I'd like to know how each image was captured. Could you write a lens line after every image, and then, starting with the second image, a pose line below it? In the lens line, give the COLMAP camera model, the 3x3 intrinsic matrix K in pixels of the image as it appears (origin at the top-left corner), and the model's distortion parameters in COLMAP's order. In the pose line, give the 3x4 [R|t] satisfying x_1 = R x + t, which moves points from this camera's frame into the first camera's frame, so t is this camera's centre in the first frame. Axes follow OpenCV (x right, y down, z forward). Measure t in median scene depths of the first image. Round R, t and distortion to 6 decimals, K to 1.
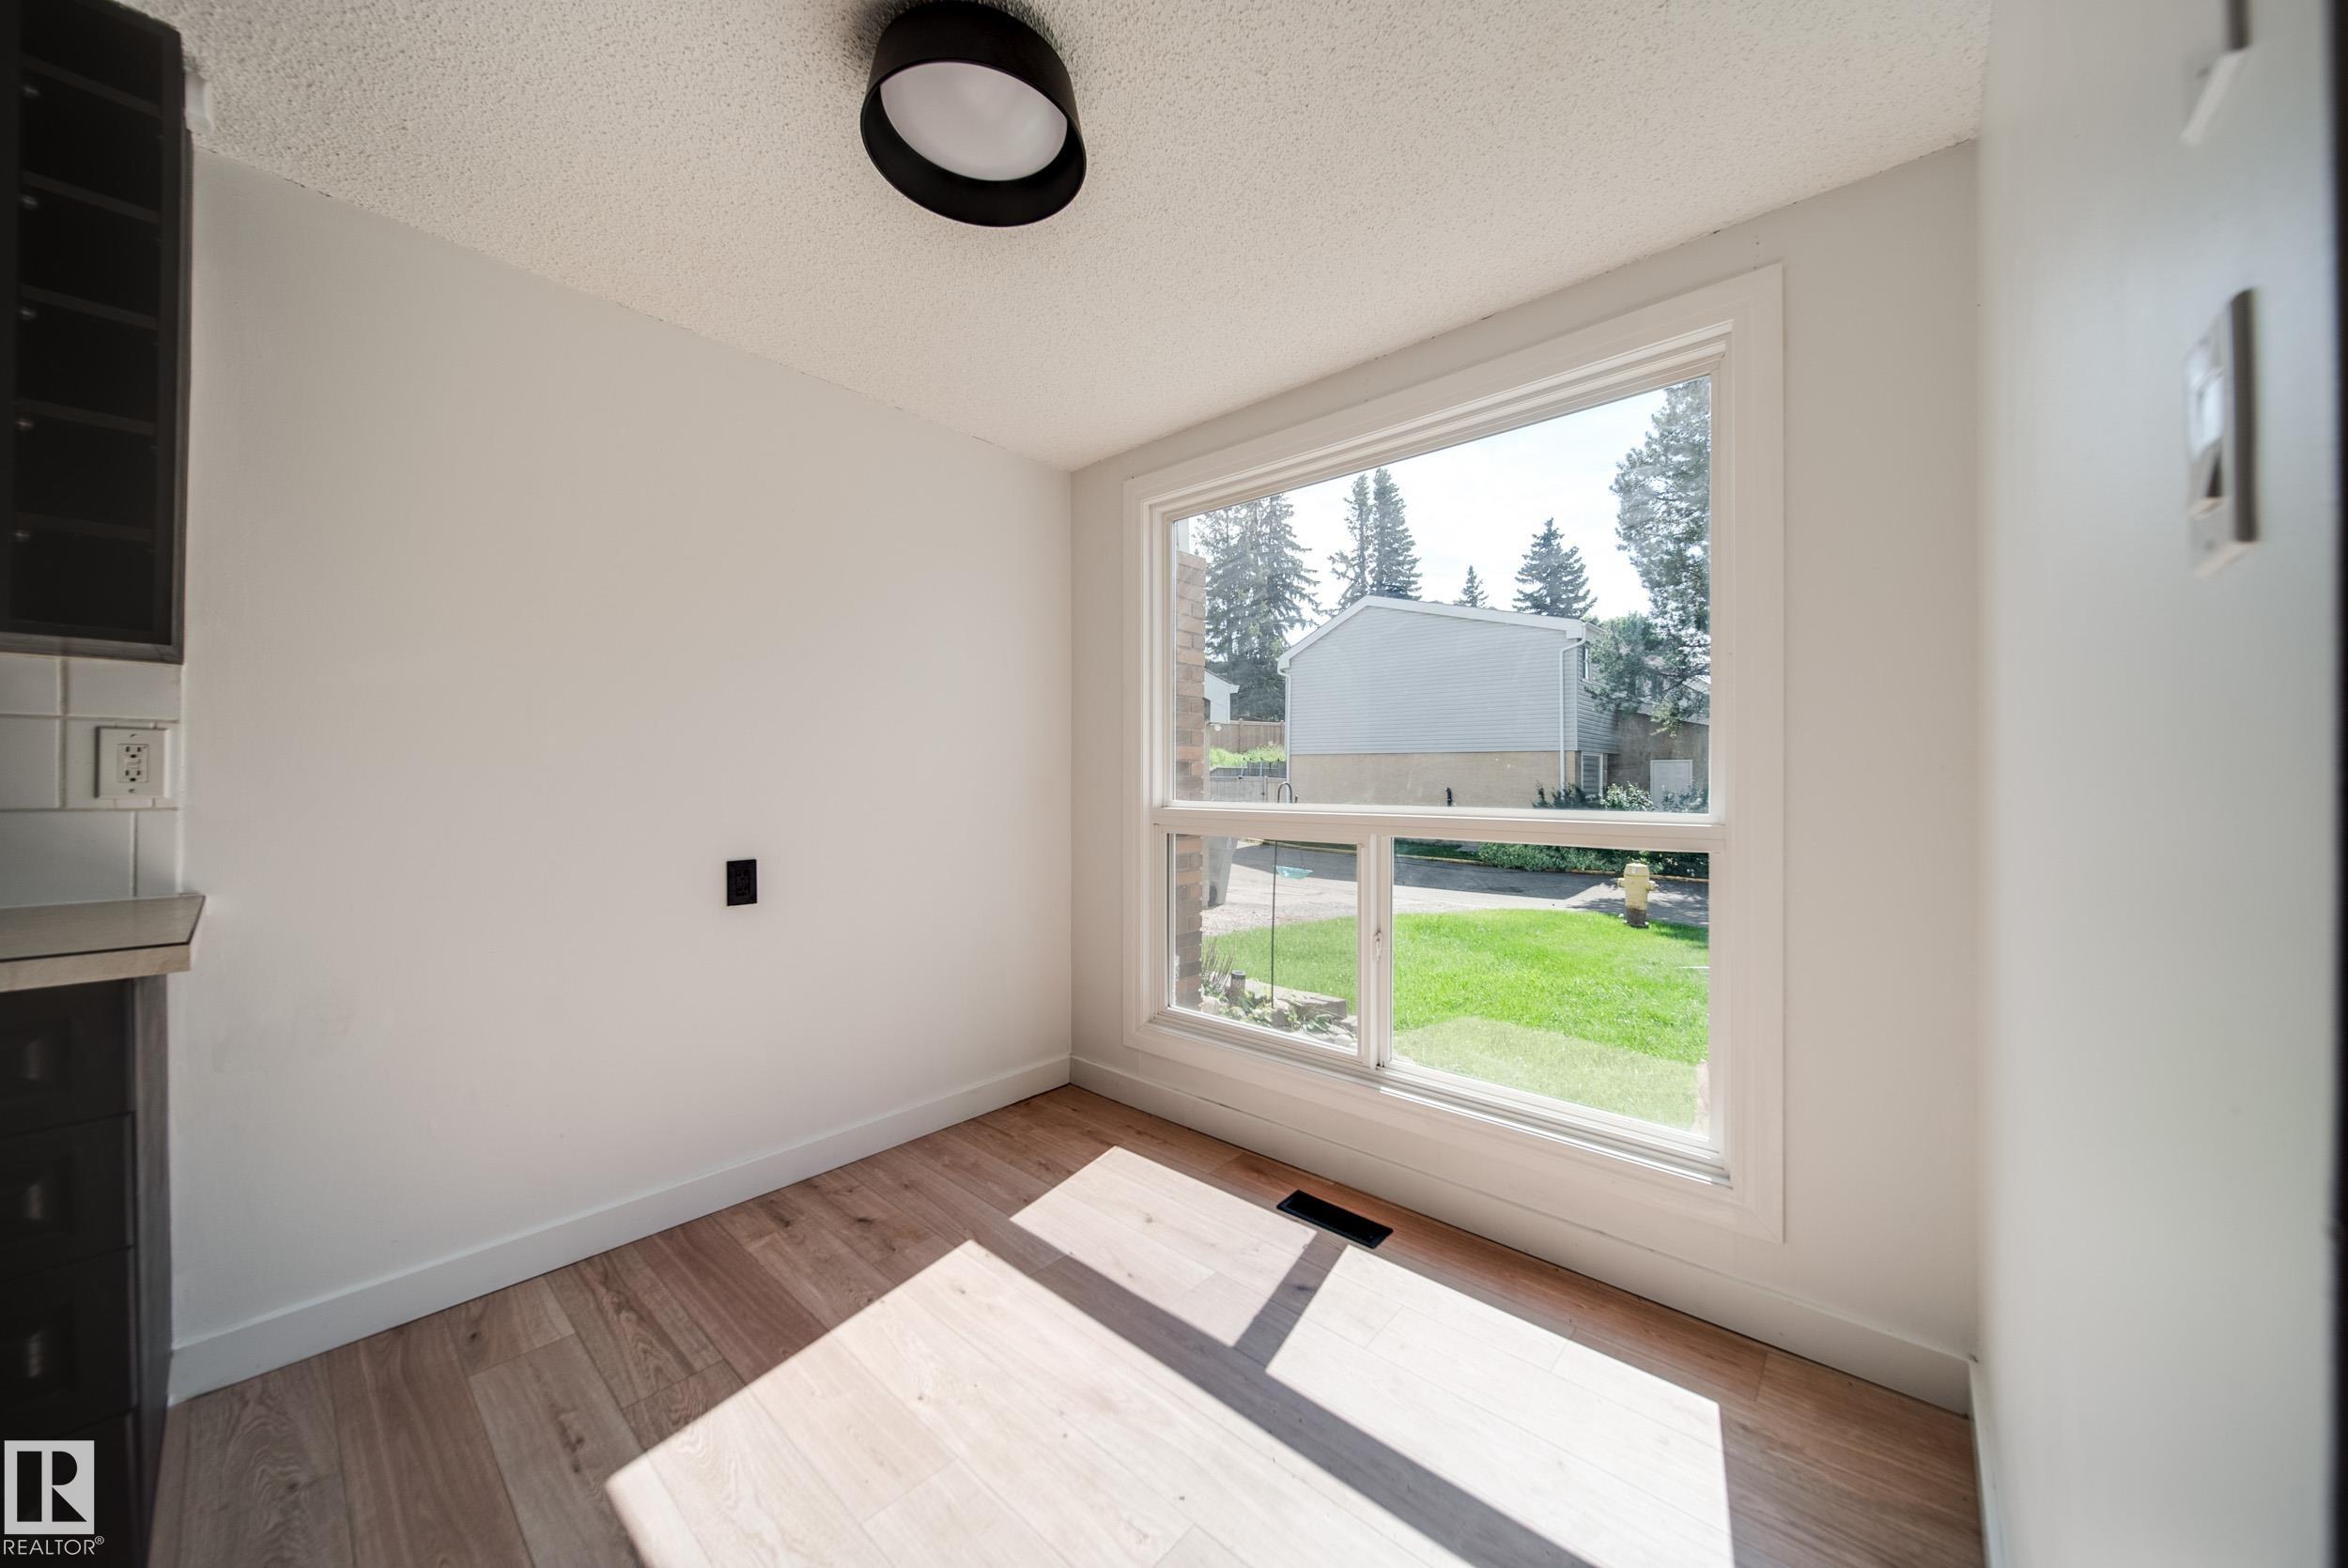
lens RADIAL K [[835.1, 0, 1172.9], [0, 835.1, 775.2], [0, 0, 1]] dist [-0.010120, 0.000030]
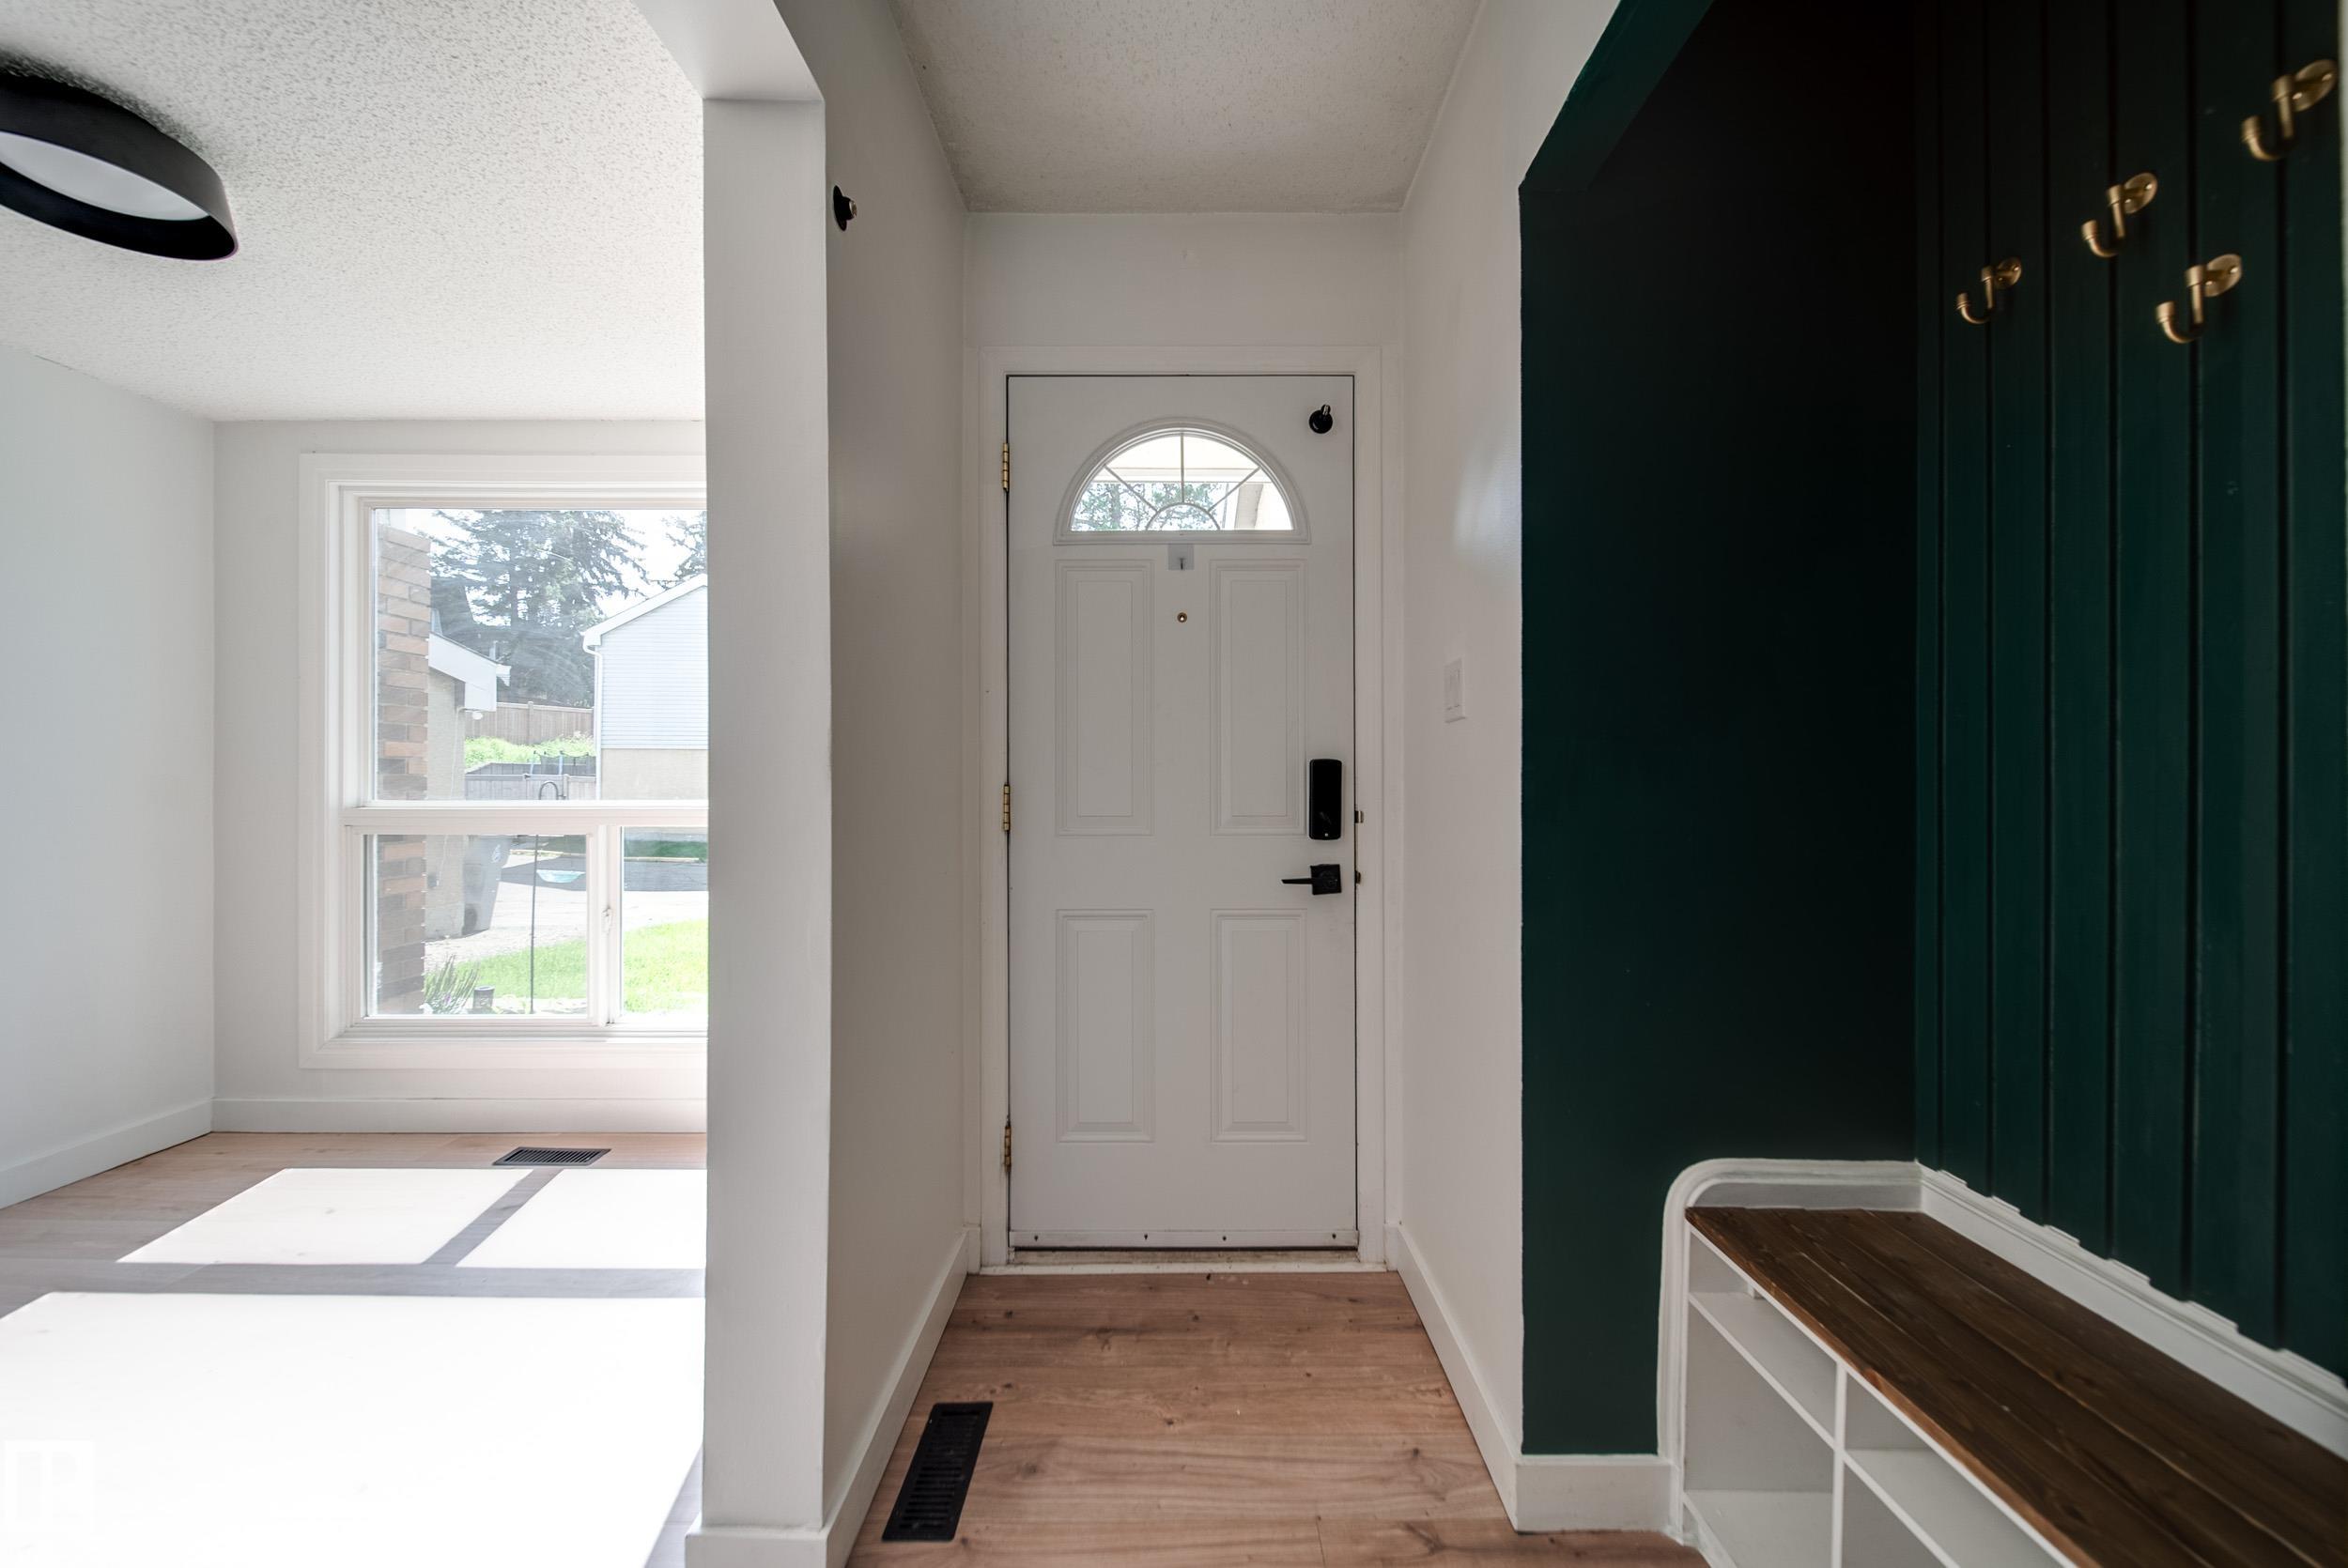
lens RADIAL K [[835.1, 0, 1172.9], [0, 835.1, 775.2], [0, 0, 1]] dist [-0.010120, 0.000030]
pose [[0.737206, 0.001786, 0.675666, 0.036570], [-0.002808, 0.999996, 0.000419, -0.000897], [-0.675663, -0.002206, 0.737208, -0.322444]]
